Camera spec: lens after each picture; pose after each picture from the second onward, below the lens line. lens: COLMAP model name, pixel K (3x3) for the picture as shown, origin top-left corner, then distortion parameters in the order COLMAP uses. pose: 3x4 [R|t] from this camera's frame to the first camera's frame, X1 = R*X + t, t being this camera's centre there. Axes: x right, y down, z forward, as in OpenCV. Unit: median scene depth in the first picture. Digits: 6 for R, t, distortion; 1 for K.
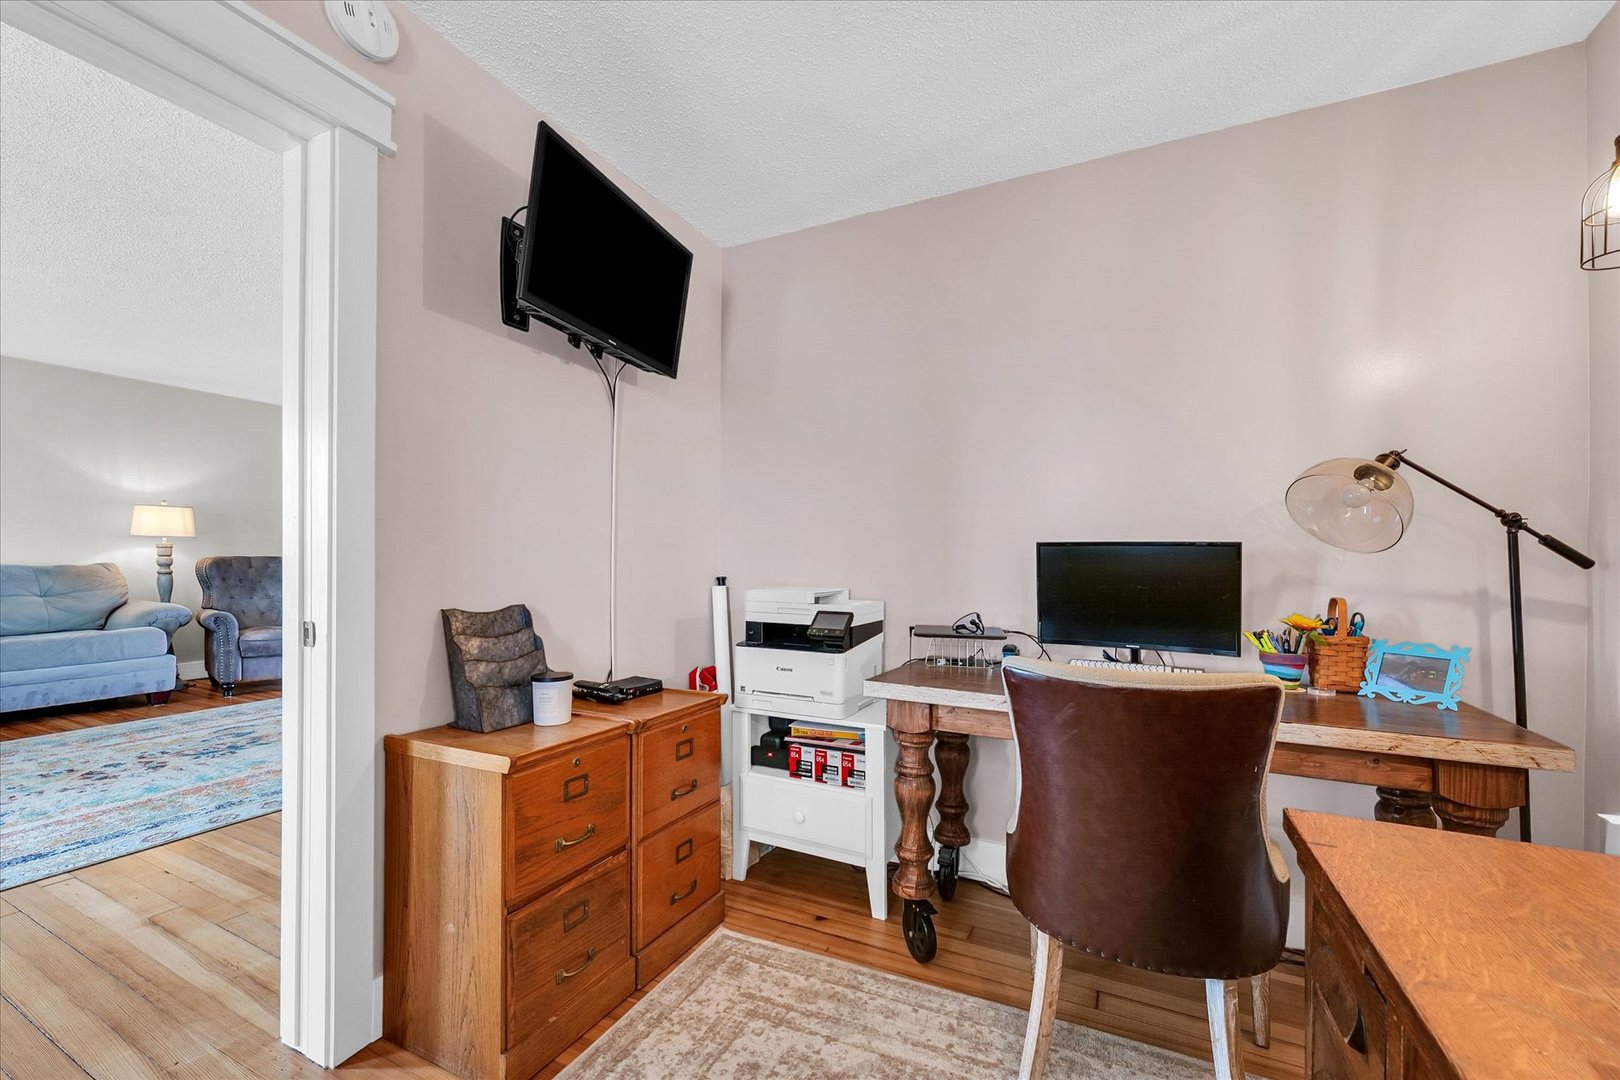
lens RADIAL K [[668.6, 0, 803.5], [0, 668.6, 549.8], [0, 0, 1]] dist [-0.000311, -0.000317]
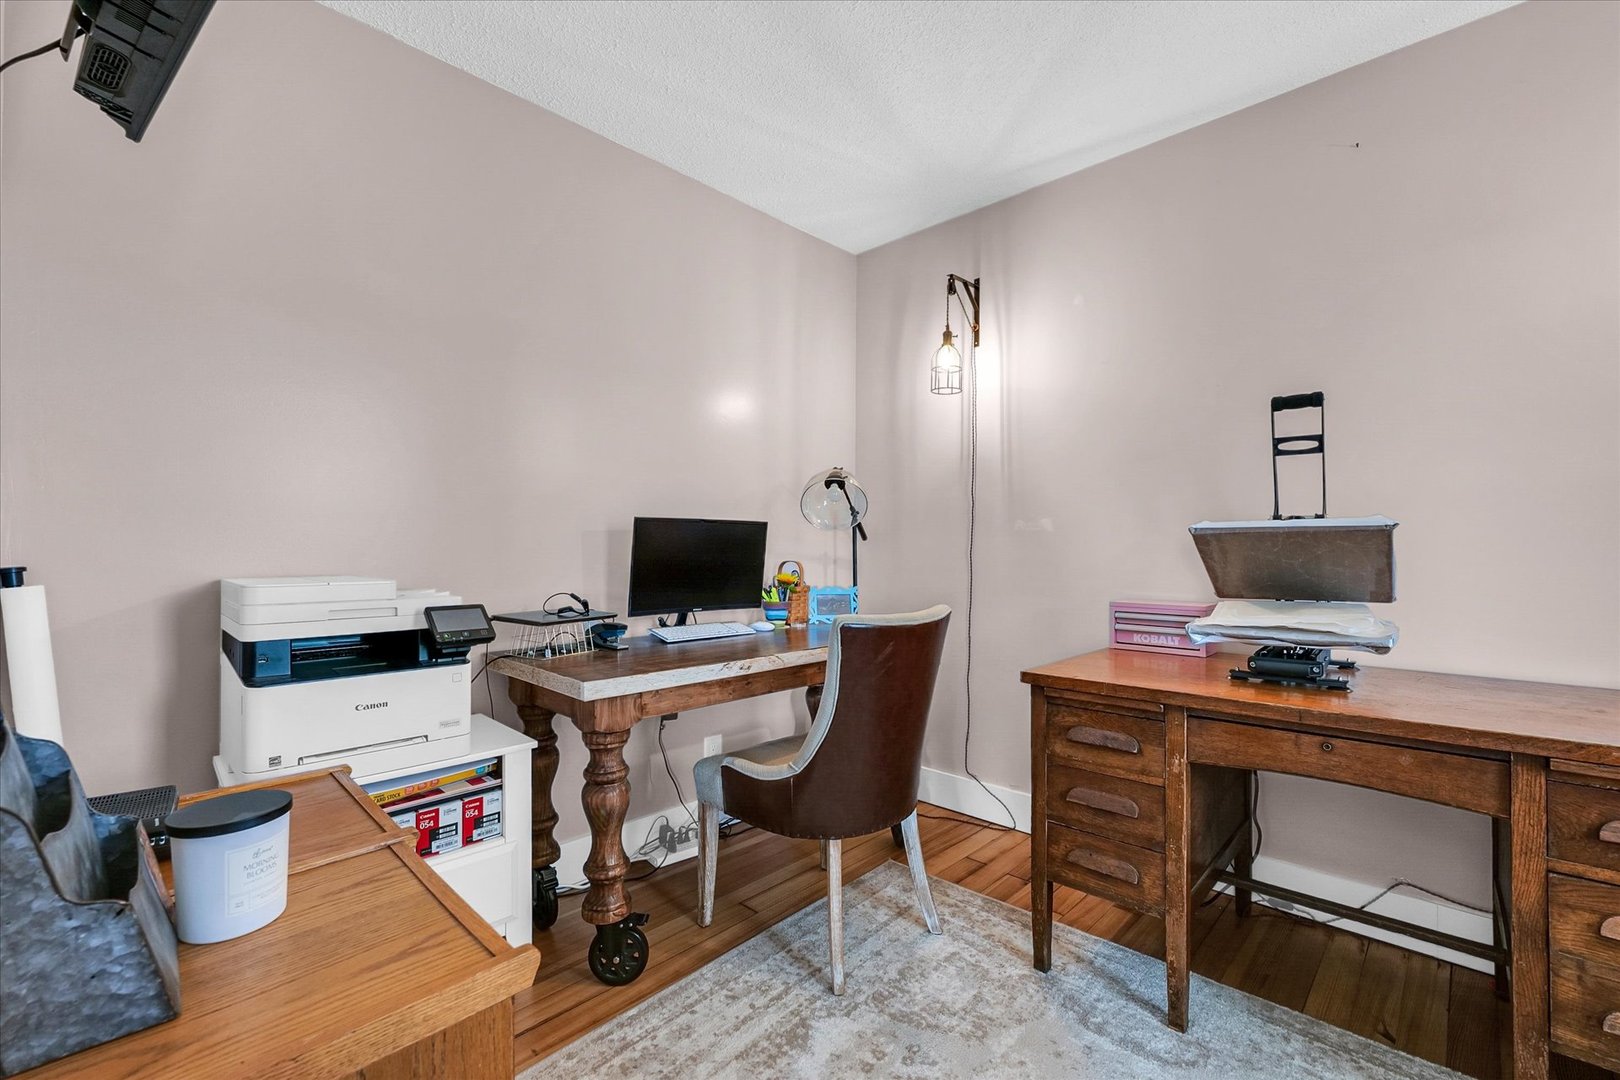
lens RADIAL K [[687.4, 0, 802.8], [0, 687.4, 534.0], [0, 0, 1]] dist [-0.001443, -0.000169]
pose [[0.305477, 0.005517, 0.952183, -0.556081], [-0.017471, 0.999847, -0.000189, 0.009923], [-0.952039, -0.016578, 0.305527, 0.444244]]
